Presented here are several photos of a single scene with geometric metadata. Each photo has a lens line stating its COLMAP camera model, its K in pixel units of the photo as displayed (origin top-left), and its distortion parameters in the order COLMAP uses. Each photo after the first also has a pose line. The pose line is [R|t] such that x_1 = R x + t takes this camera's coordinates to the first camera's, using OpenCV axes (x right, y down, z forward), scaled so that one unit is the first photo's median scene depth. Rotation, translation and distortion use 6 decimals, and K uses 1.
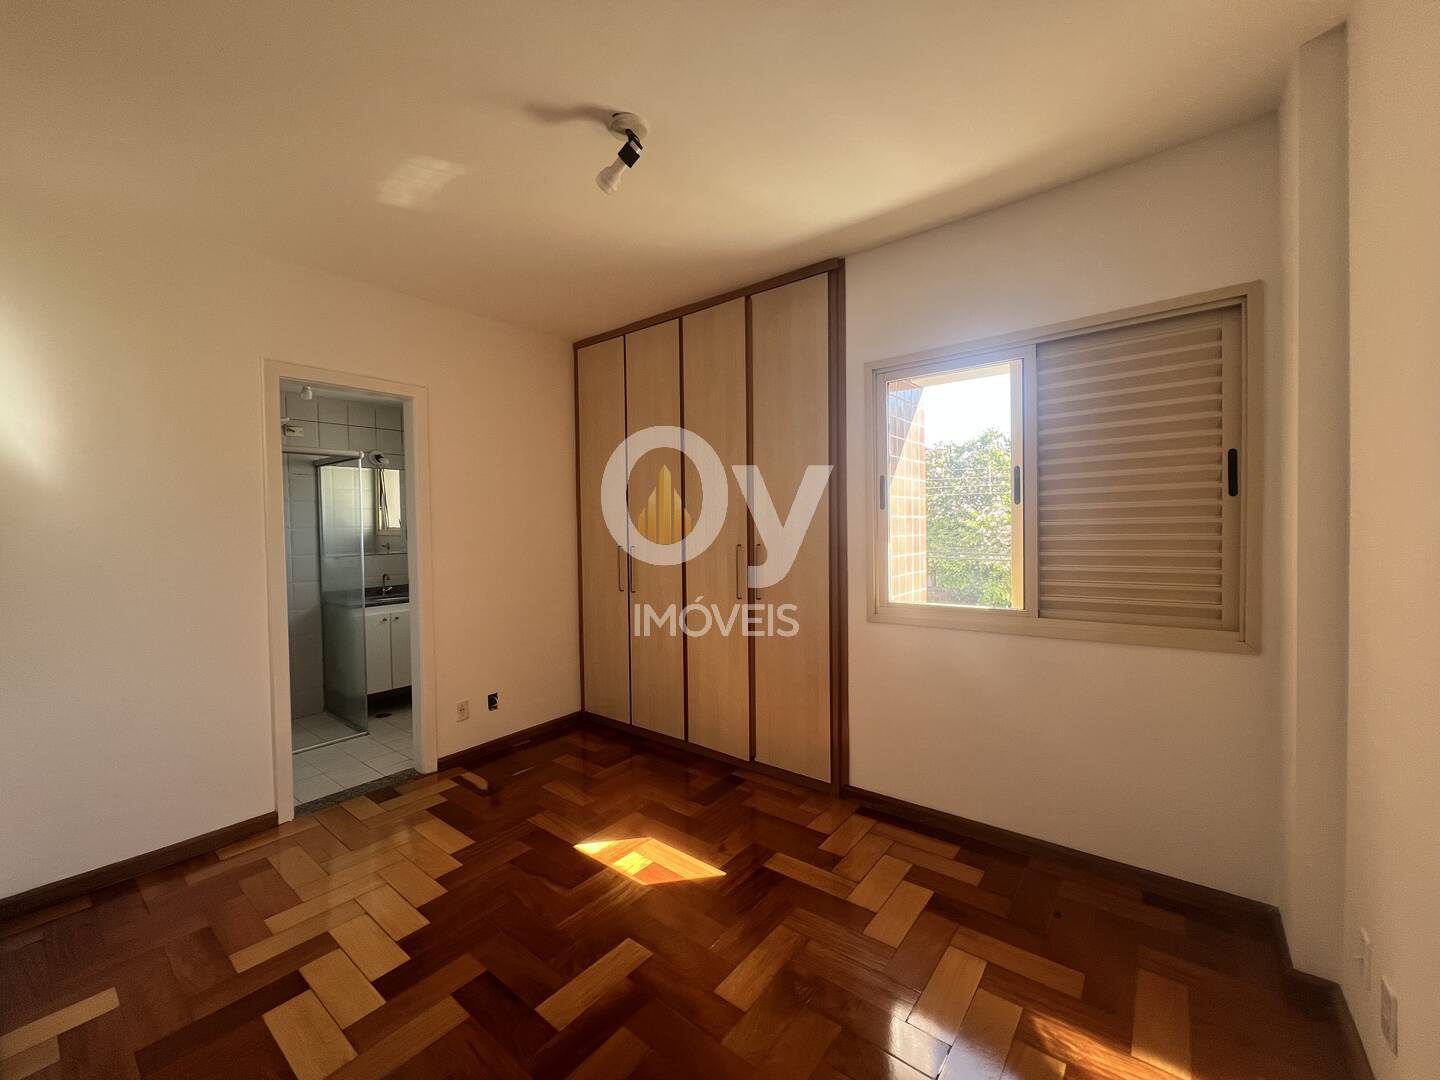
lens RADIAL K [[577.5, 0, 722.1], [0, 577.5, 540.1], [0, 0, 1]] dist [-0.003135, -0.000130]
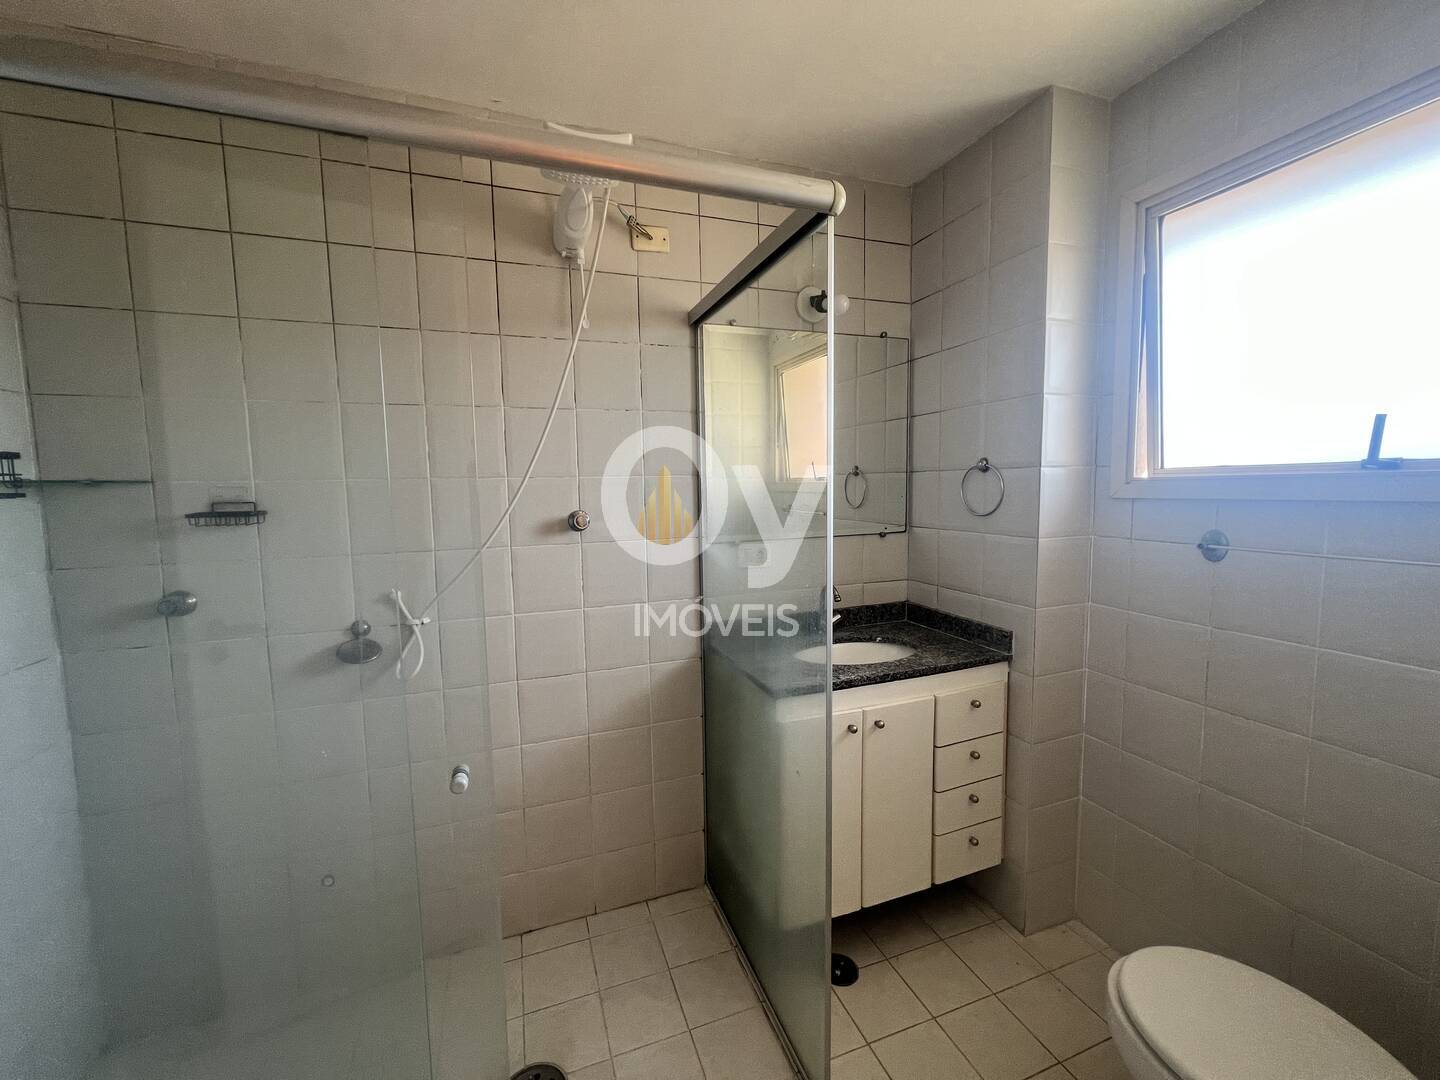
lens RADIAL K [[577.5, 0, 719.9], [0, 577.5, 535.6], [0, 0, 1]] dist [-0.003135, -0.000130]
pose [[0.852688, 0.050338, -0.519990, -0.468626], [-0.009728, 0.996704, 0.080535, -0.010065], [0.522331, -0.063613, 0.850367, 0.652699]]
